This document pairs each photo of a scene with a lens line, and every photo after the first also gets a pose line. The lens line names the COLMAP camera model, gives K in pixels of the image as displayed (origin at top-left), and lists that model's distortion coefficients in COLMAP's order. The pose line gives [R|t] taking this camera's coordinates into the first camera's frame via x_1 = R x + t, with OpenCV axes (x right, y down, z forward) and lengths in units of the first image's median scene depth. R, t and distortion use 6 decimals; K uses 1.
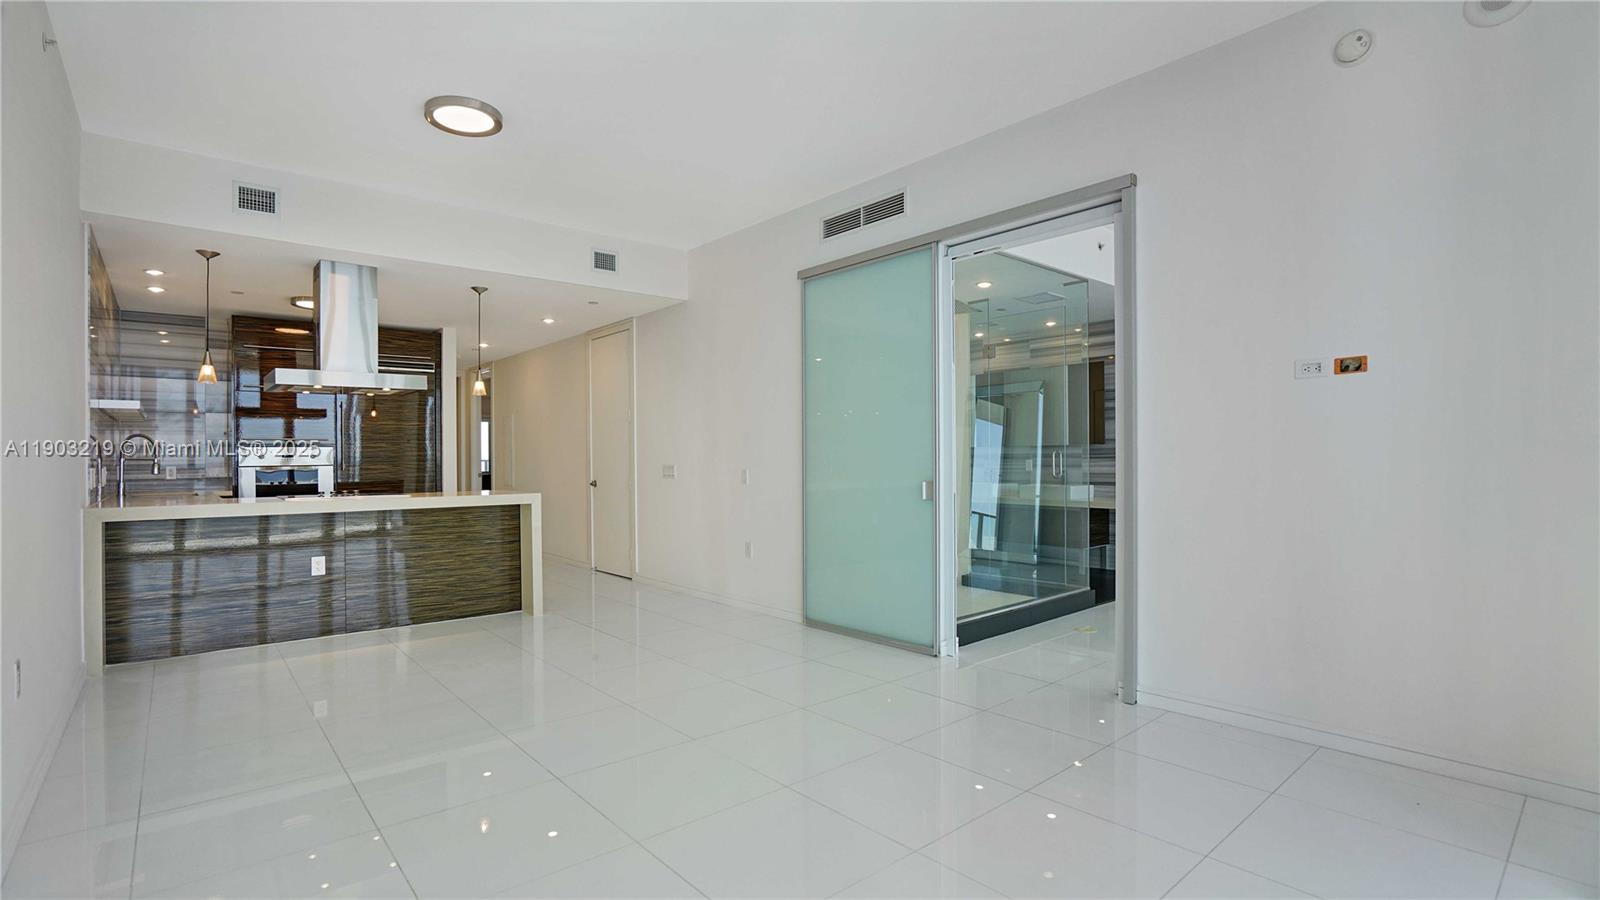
lens RADIAL K [[747.5, 0, 792.2], [0, 747.5, 458.1], [0, 0, 1]] dist [-0.041806, 0.014679]
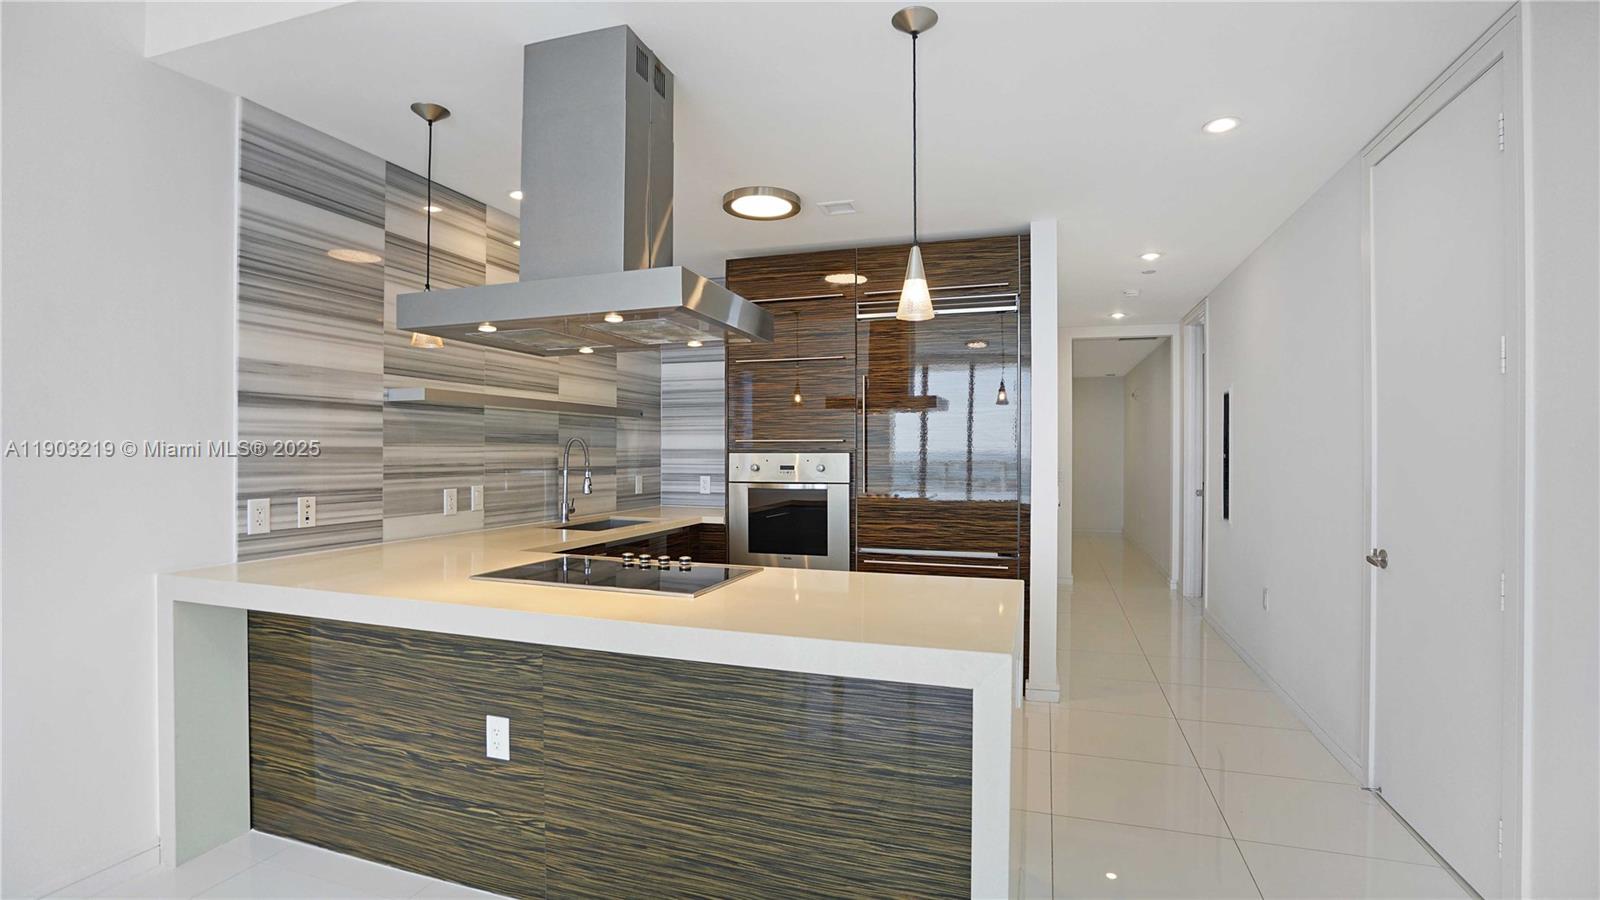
lens RADIAL K [[747.5, 0, 797.1], [0, 747.5, 453.2], [0, 0, 1]] dist [-0.041806, 0.014679]
pose [[0.522457, 0.011725, -0.852585, -0.131276], [-0.009990, 0.999921, 0.007629, -0.020480], [0.852607, 0.004531, 0.522533, 0.678447]]
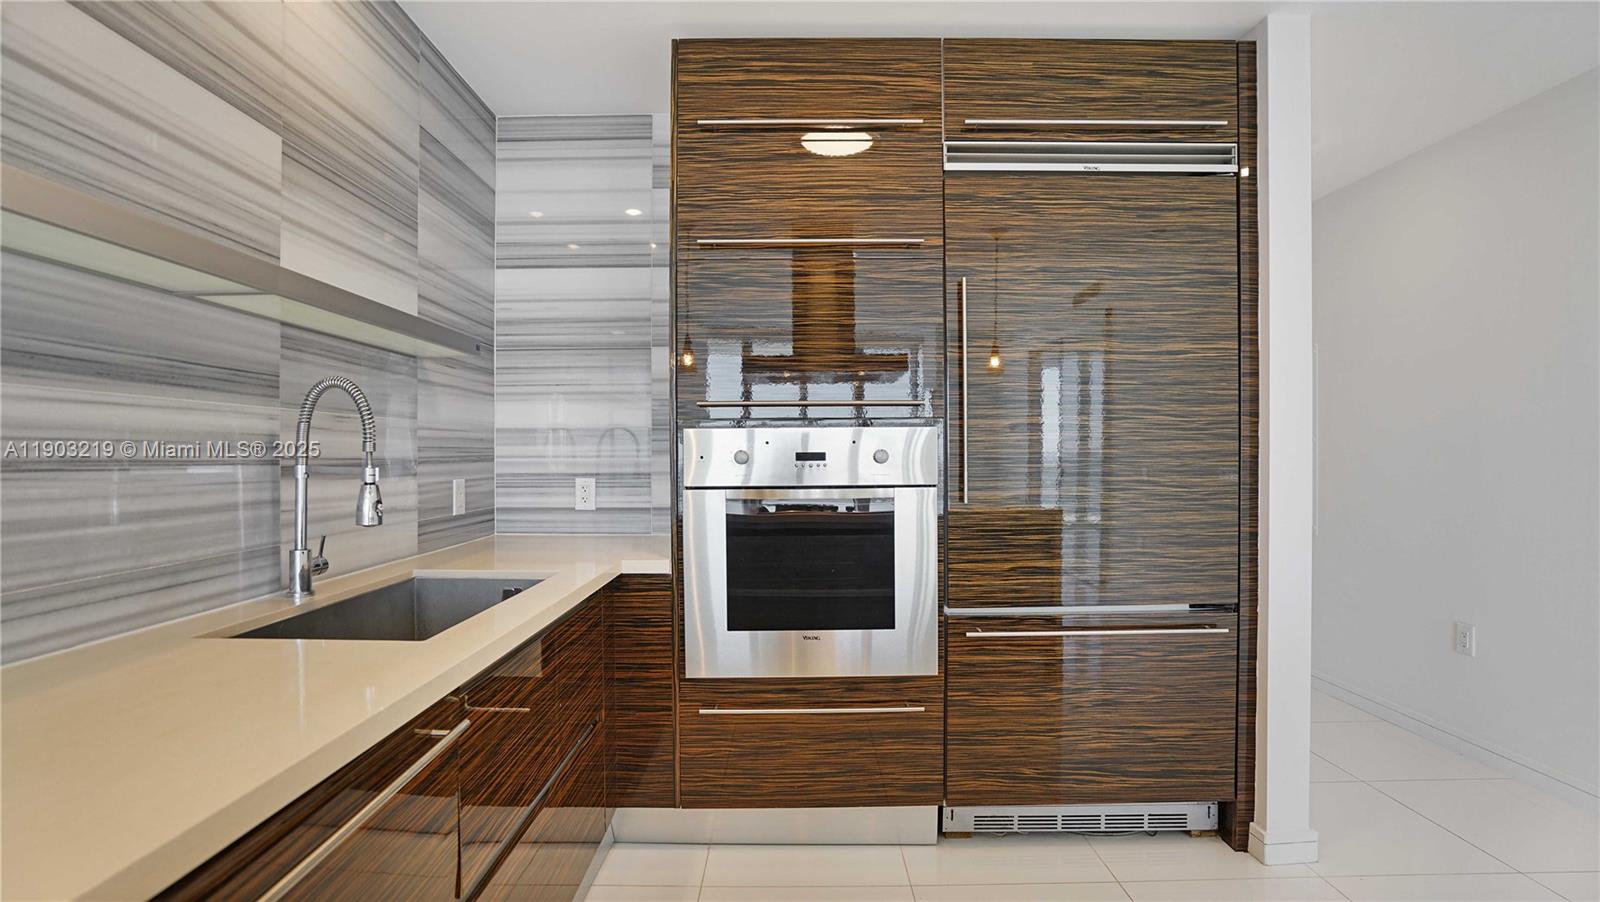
lens RADIAL K [[743.2, 0, 795.8], [0, 743.2, 452.6], [0, 0, 1]] dist [-0.029084, 0.011609]
pose [[0.771047, 0.004092, -0.636765, -0.493462], [-0.005635, 0.999984, -0.000397, -0.004085], [0.636753, 0.003895, 0.771058, 0.757886]]
